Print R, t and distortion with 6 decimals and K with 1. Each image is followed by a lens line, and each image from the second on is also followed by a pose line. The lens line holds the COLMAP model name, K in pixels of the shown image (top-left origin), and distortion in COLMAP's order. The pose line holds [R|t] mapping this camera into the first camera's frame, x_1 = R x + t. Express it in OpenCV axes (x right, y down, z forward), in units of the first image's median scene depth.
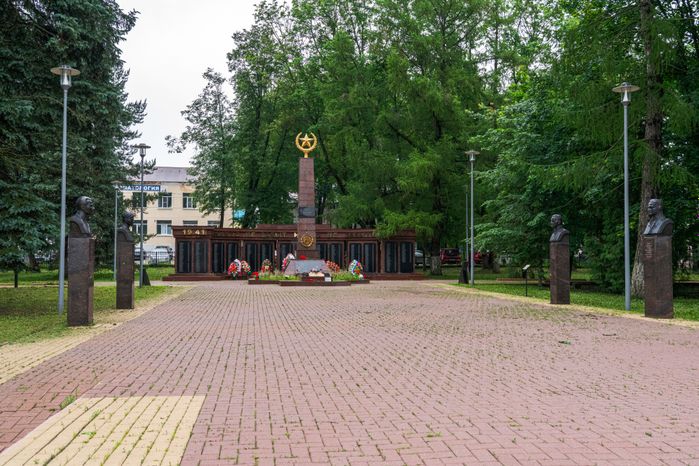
lens RADIAL K [[726.7, 0, 349.5], [0, 726.7, 233.0], [0, 0, 1]] dist [0.013345, 0.004811]
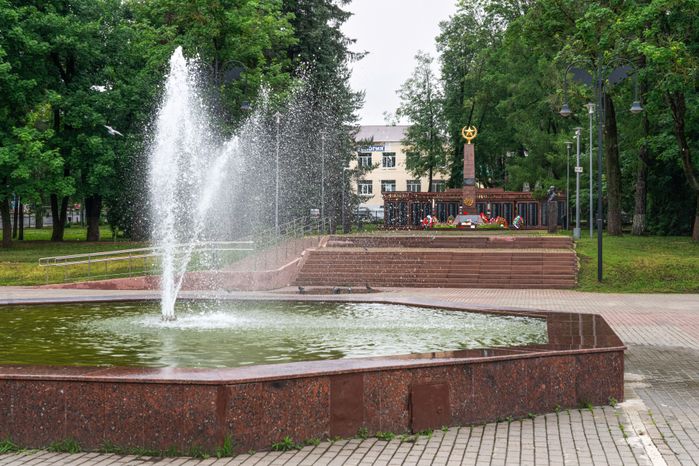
lens RADIAL K [[1018.8, 0, 349.5], [0, 1018.8, 233.0], [0, 0, 1]] dist [0.001085, -0.004207]
pose [[0.954297, 0.007128, -0.298775, 0.187236], [0.006066, 0.999048, 0.043212, -0.009453], [0.298799, -0.043049, 0.953345, -0.587691]]
